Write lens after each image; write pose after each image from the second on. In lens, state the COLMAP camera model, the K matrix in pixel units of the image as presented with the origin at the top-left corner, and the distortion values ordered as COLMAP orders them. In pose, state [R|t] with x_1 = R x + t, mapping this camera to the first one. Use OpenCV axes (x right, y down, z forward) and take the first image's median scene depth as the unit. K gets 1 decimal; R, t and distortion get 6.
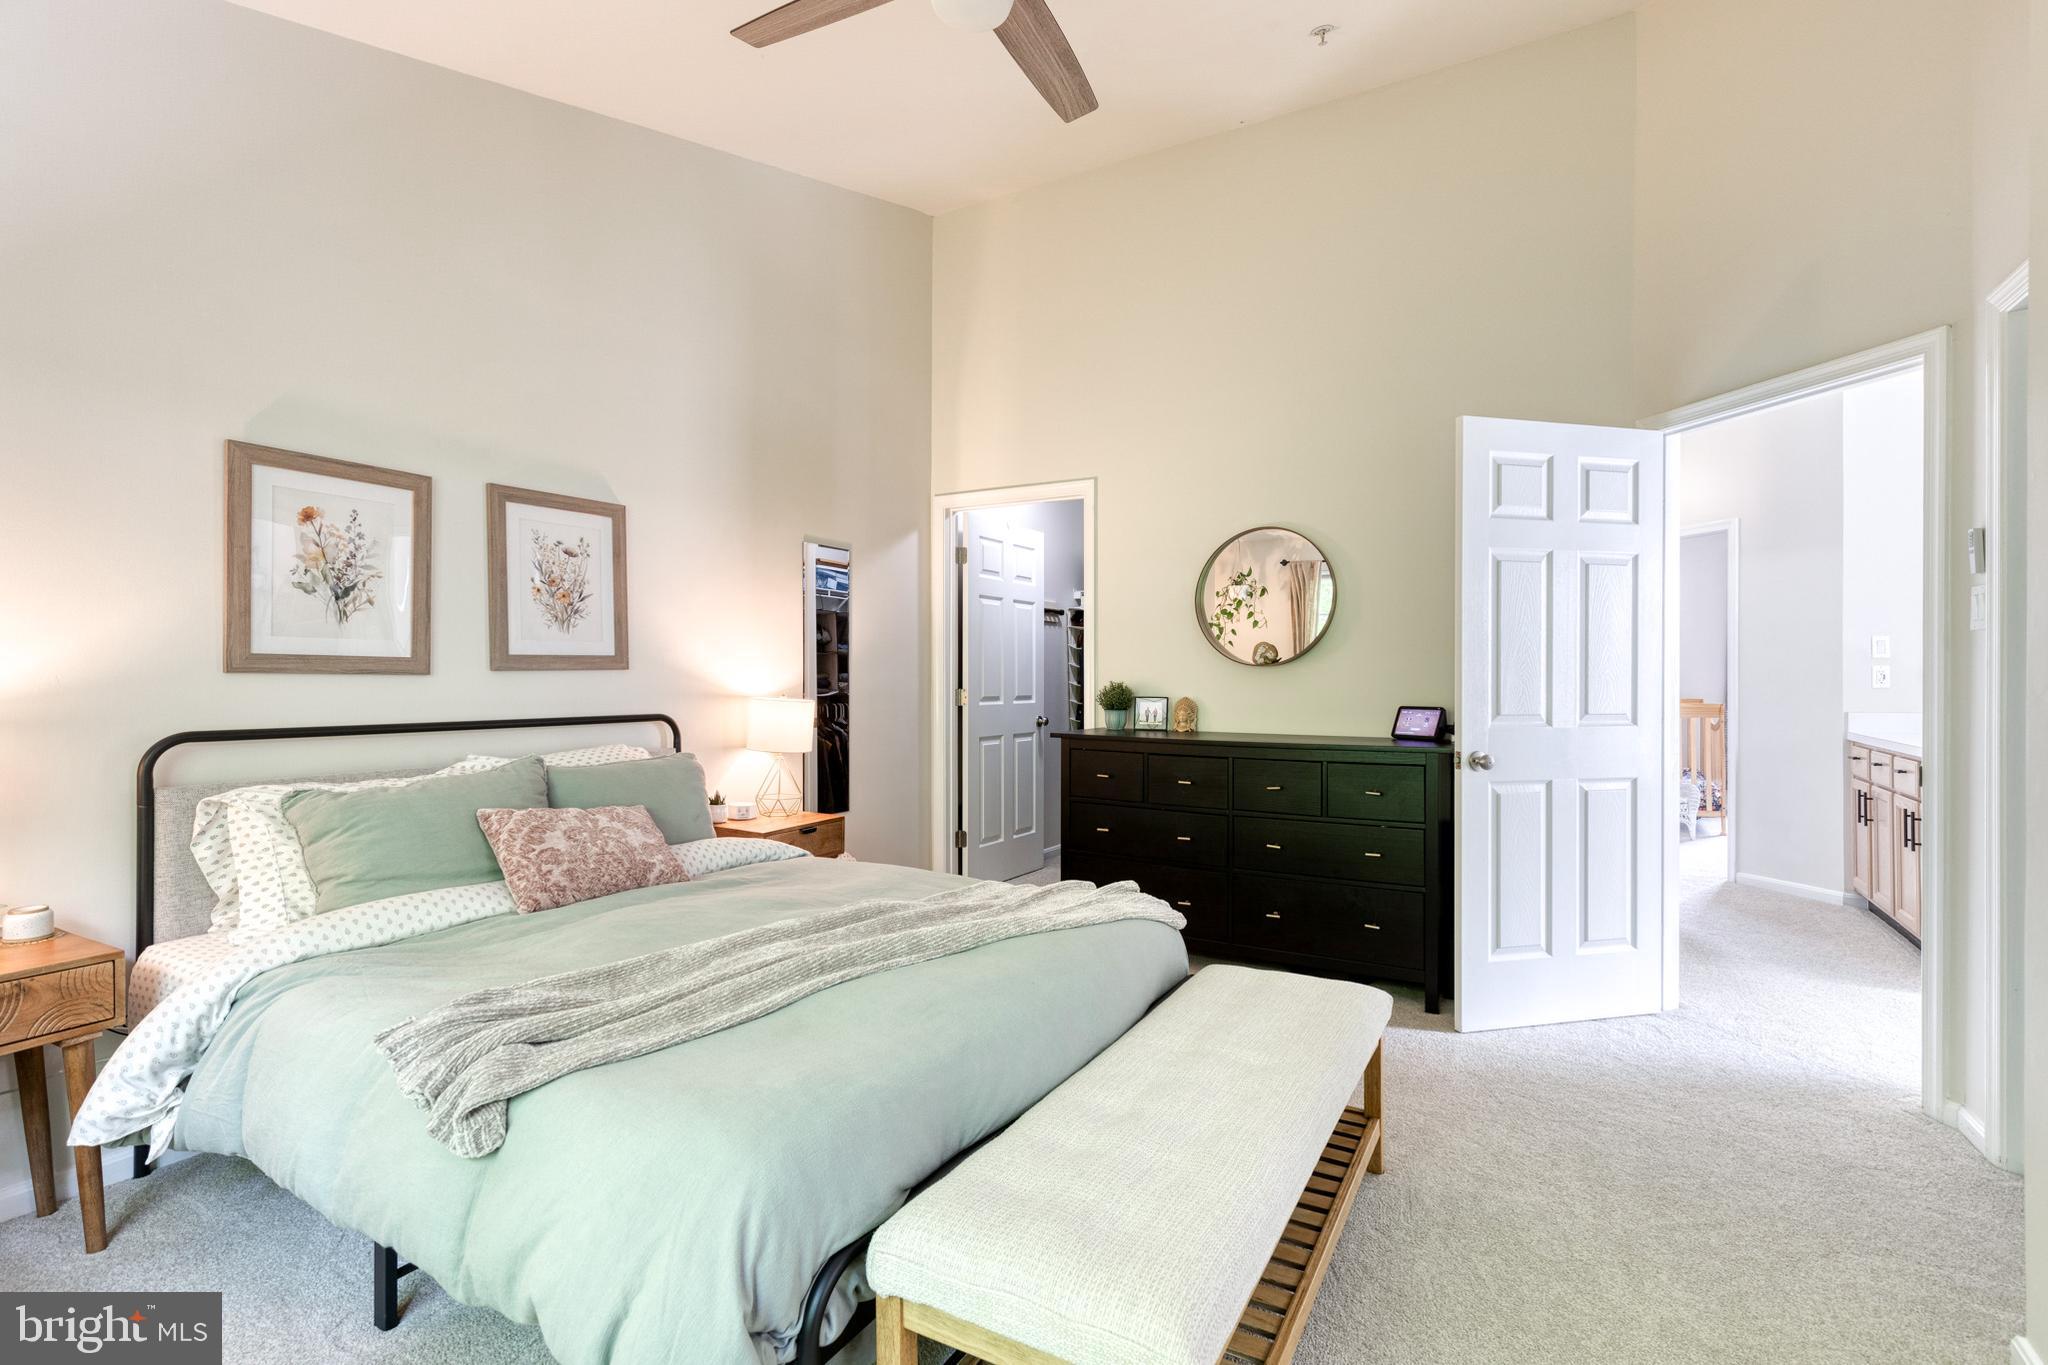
lens RADIAL K [[938.2, 0, 1051.9], [0, 938.2, 678.0], [0, 0, 1]] dist [0.021002, 0.000264]
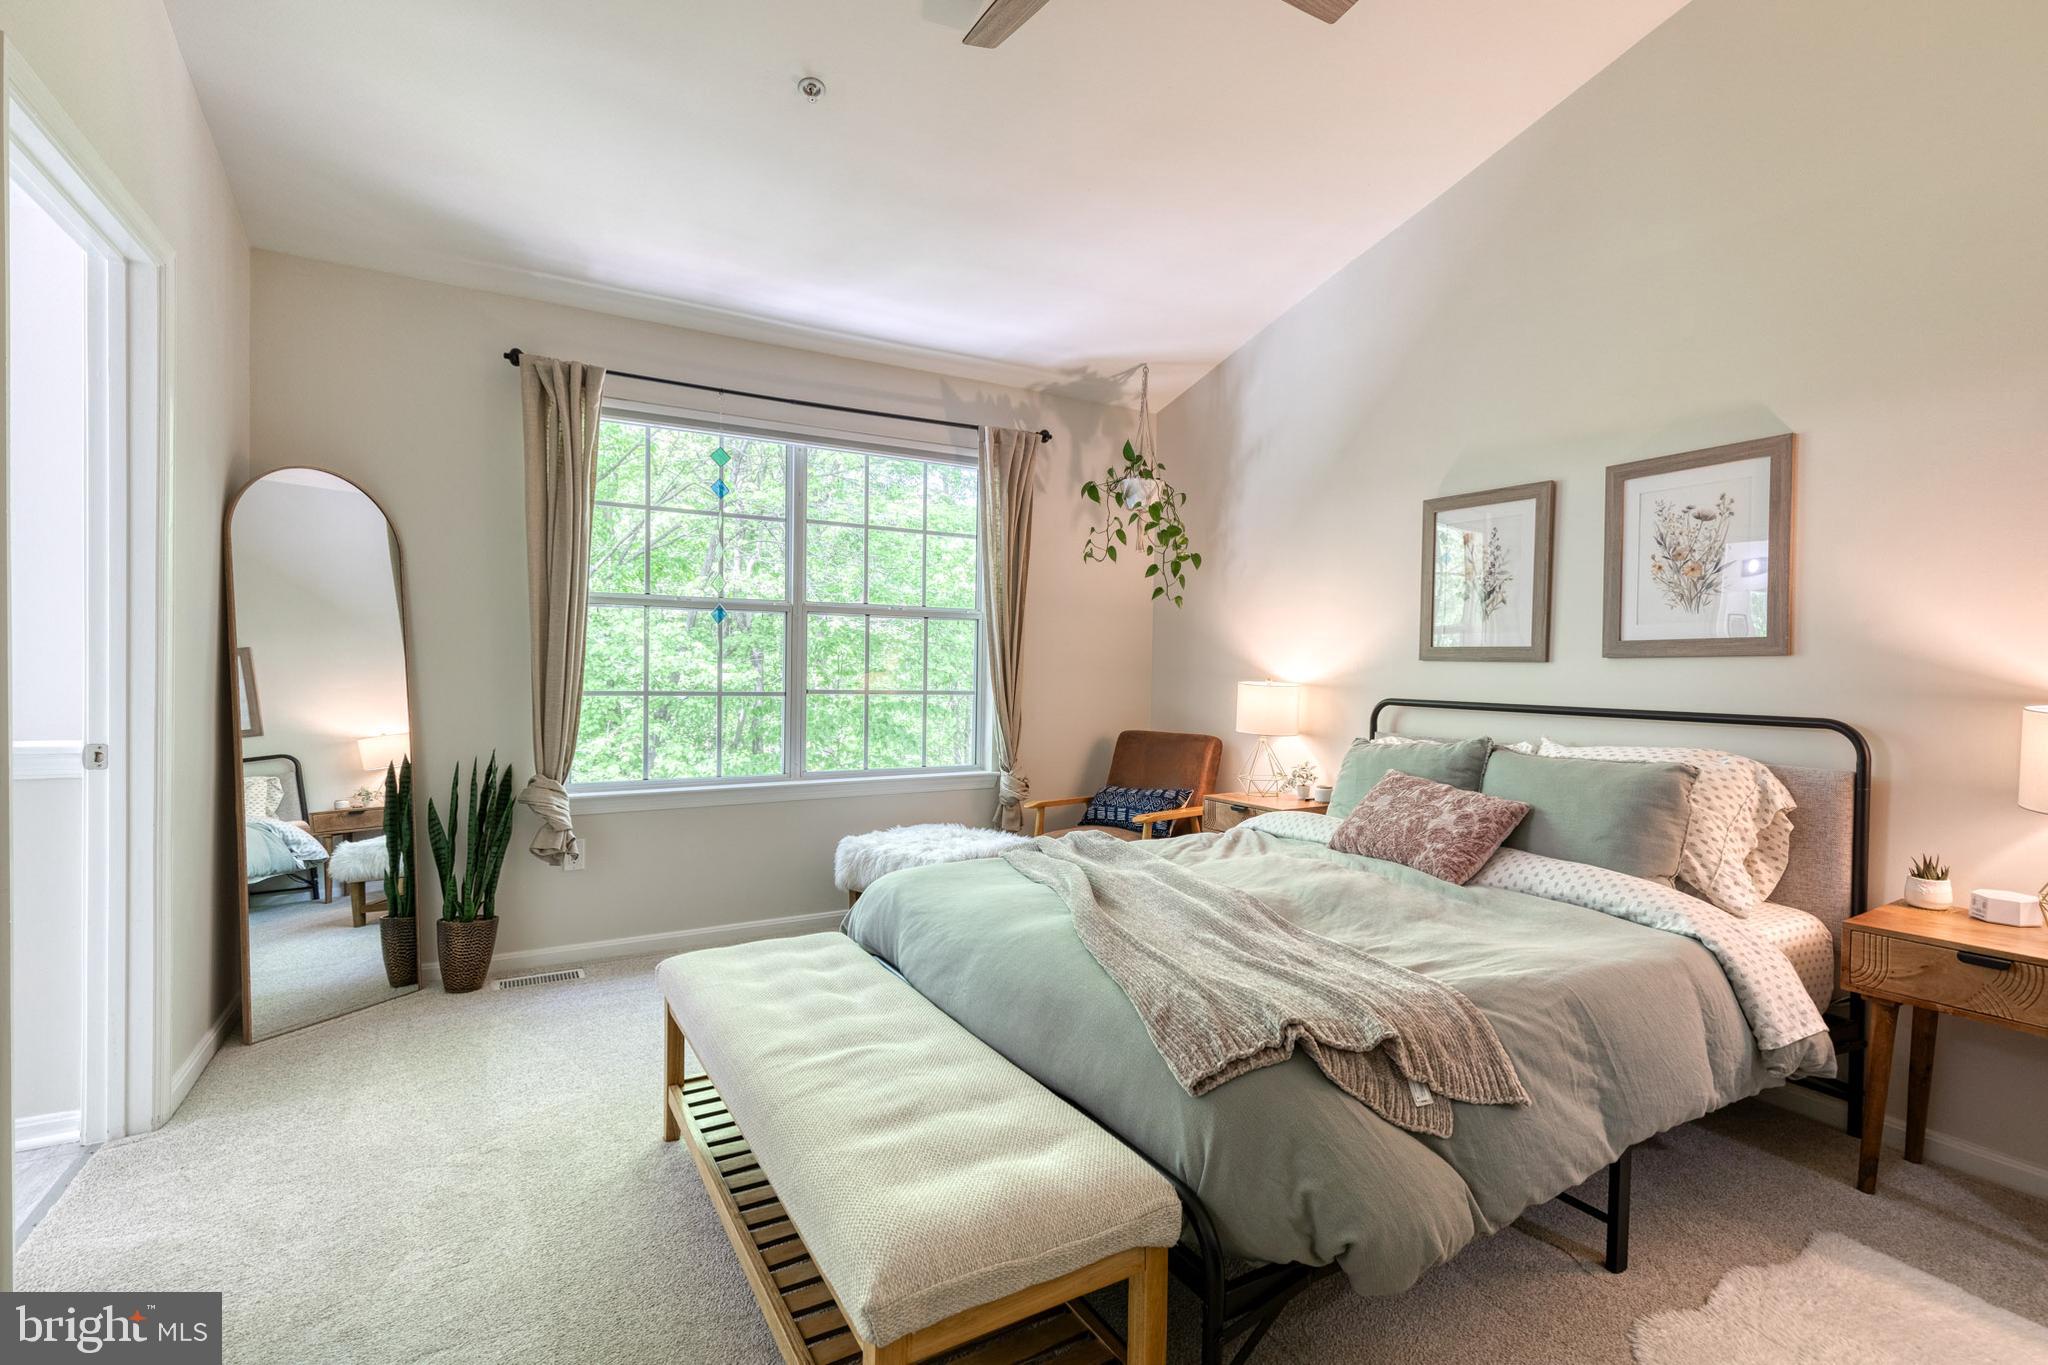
lens RADIAL K [[941.6, 0, 1042.2], [0, 941.6, 684.0], [0, 0, 1]] dist [0.002600, 0.000574]
pose [[-0.492485, 0.007317, -0.870290, 0.590975], [-0.015545, 0.999731, 0.017202, 0.012380], [0.870182, 0.022001, -0.492239, 1.053750]]
